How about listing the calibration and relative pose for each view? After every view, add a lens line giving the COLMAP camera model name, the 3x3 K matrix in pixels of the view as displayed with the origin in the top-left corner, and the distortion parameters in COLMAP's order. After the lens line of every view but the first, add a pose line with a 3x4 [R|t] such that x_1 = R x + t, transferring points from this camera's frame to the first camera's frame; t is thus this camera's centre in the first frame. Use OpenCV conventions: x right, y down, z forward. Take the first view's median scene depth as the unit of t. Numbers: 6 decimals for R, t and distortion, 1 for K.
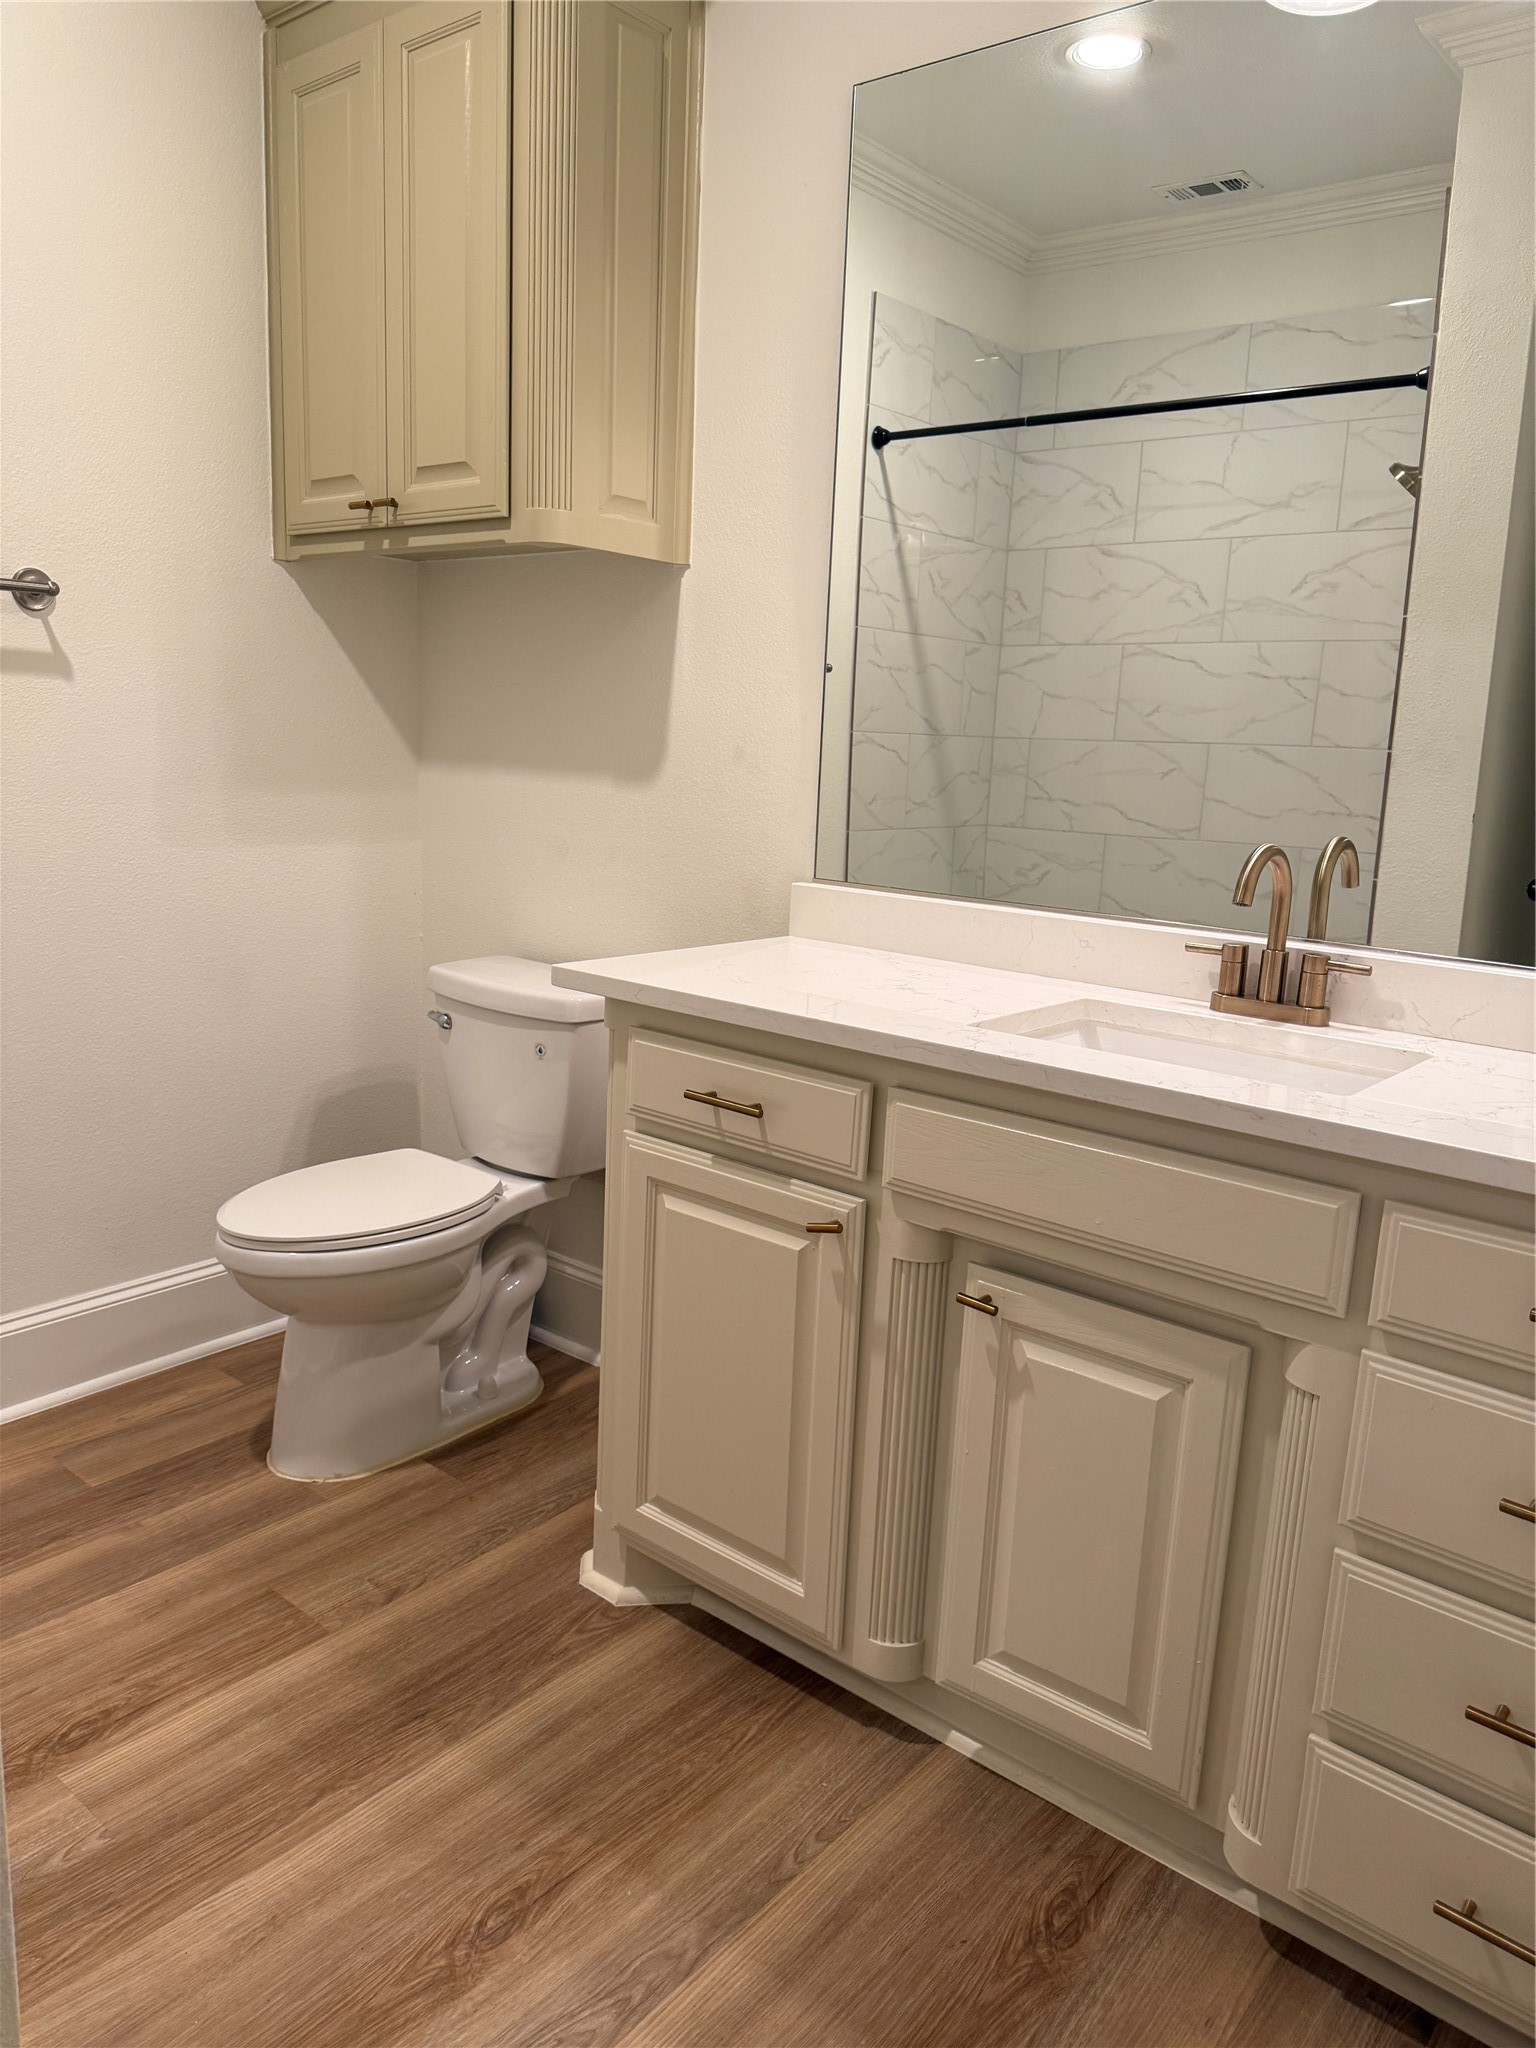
lens RADIAL K [[1438.1, 0, 754.5], [0, 1438.1, 1014.0], [0, 0, 1]] dist [0.026997, -0.035498]
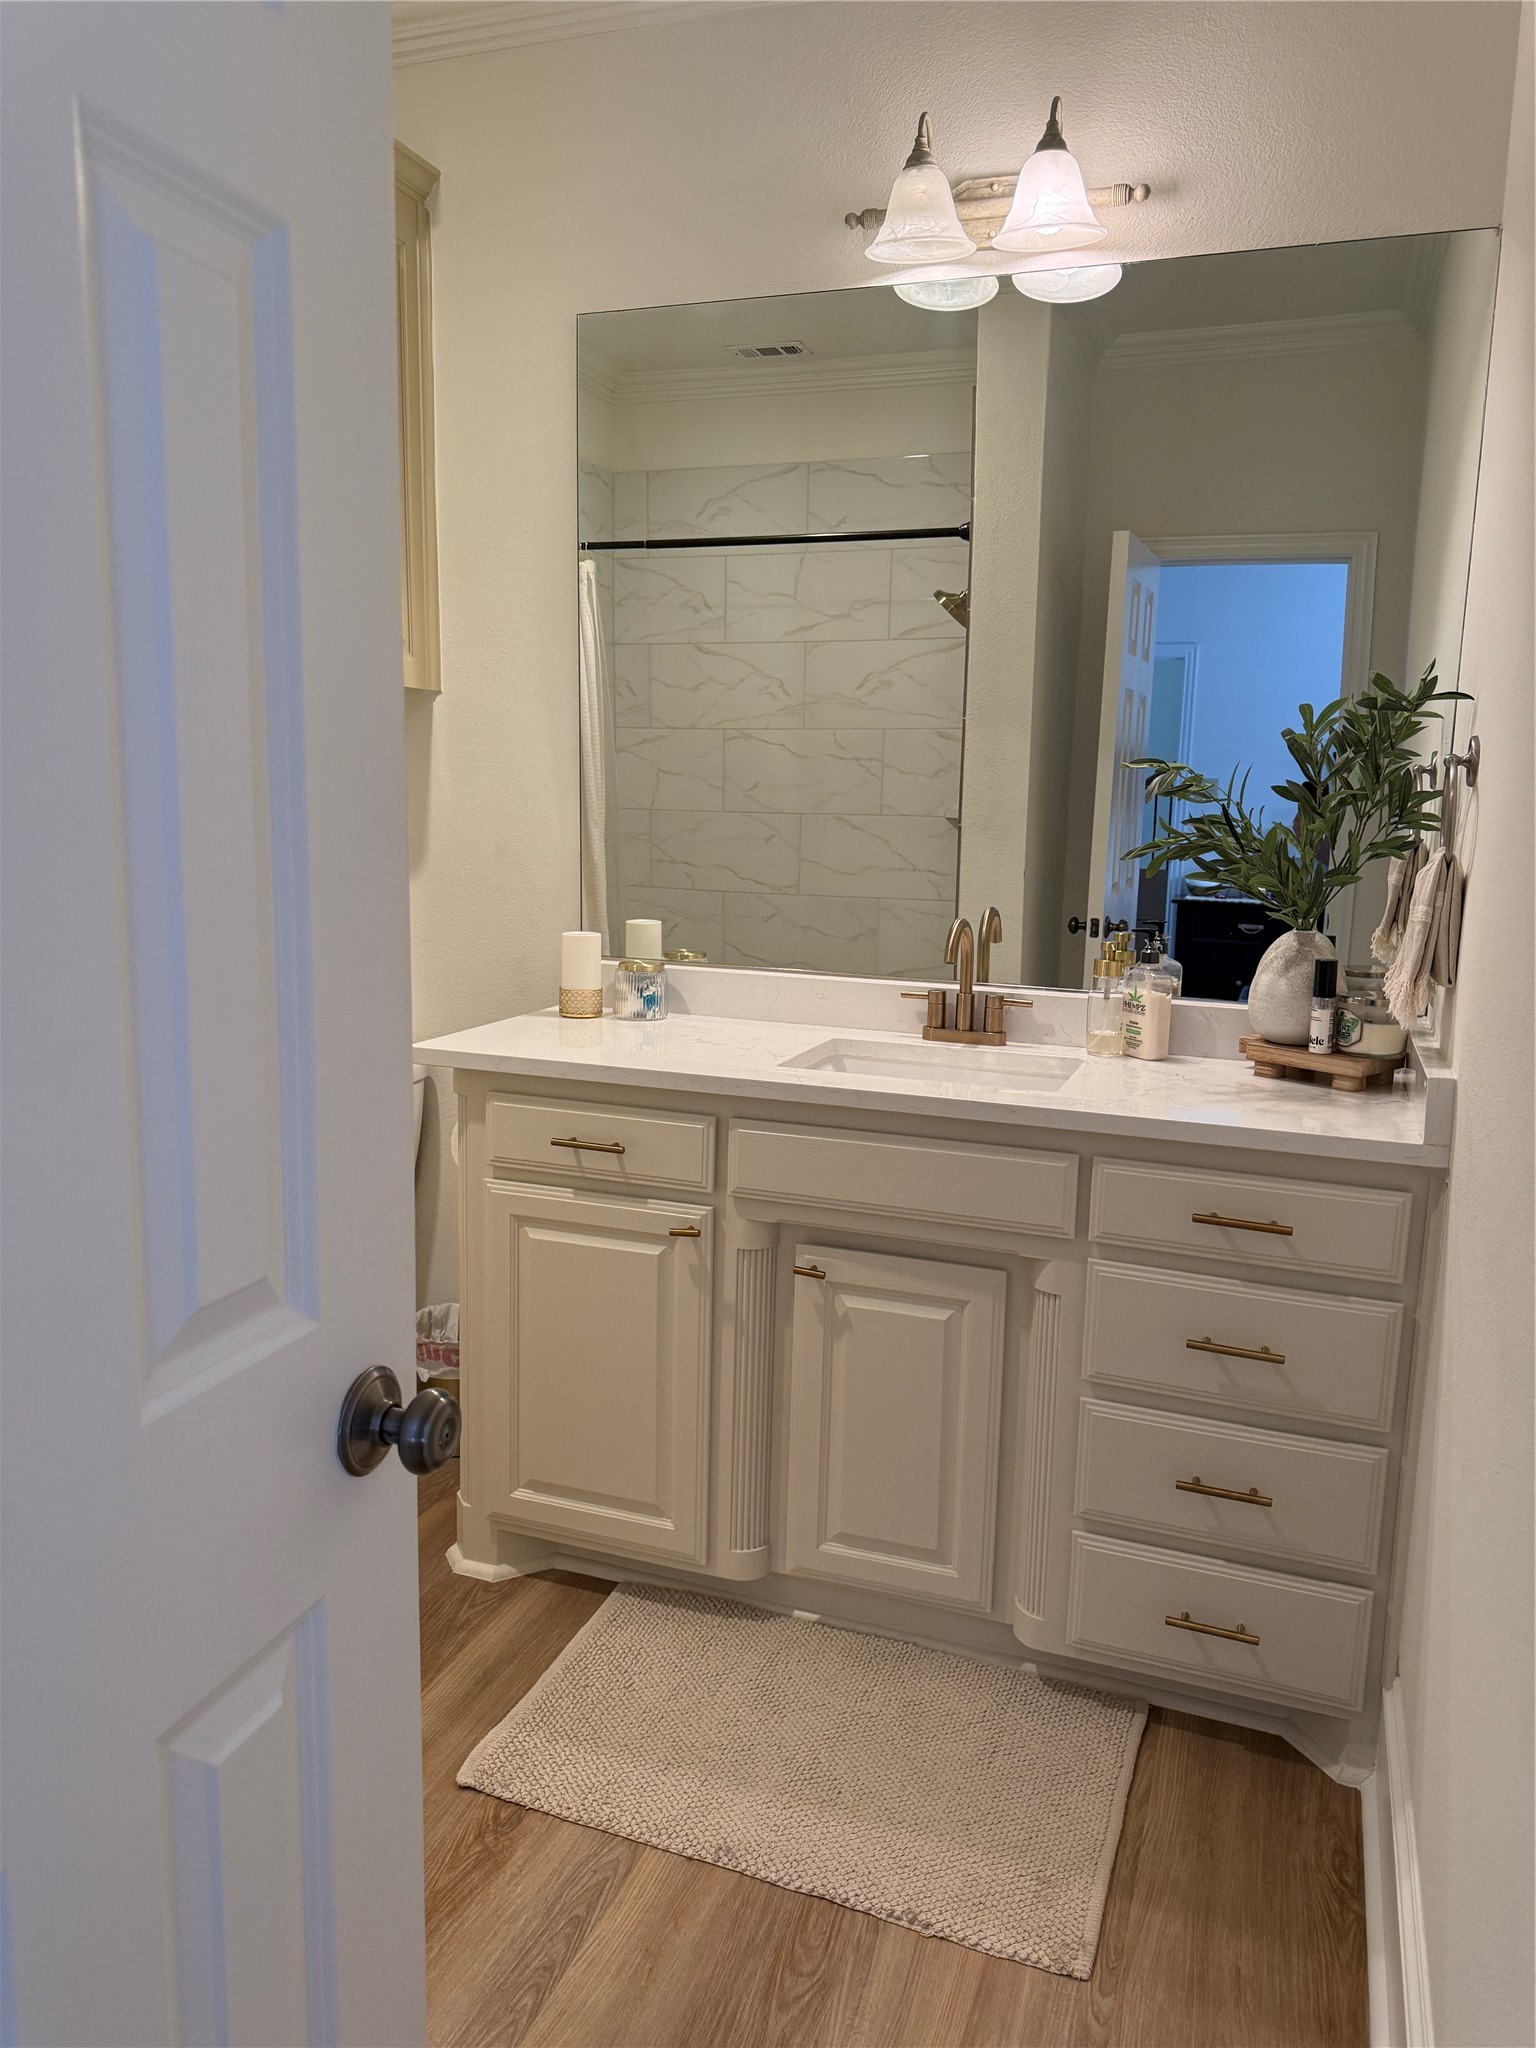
lens RADIAL K [[1438.1, 0, 765.6], [0, 1438.1, 1033.7], [0, 0, 1]] dist [0.026997, -0.035498]
pose [[0.940831, -0.077794, 0.329825, -0.262361], [0.083189, 0.996531, -0.002251, -0.017674], [-0.328505, 0.029556, 0.944040, -0.219018]]
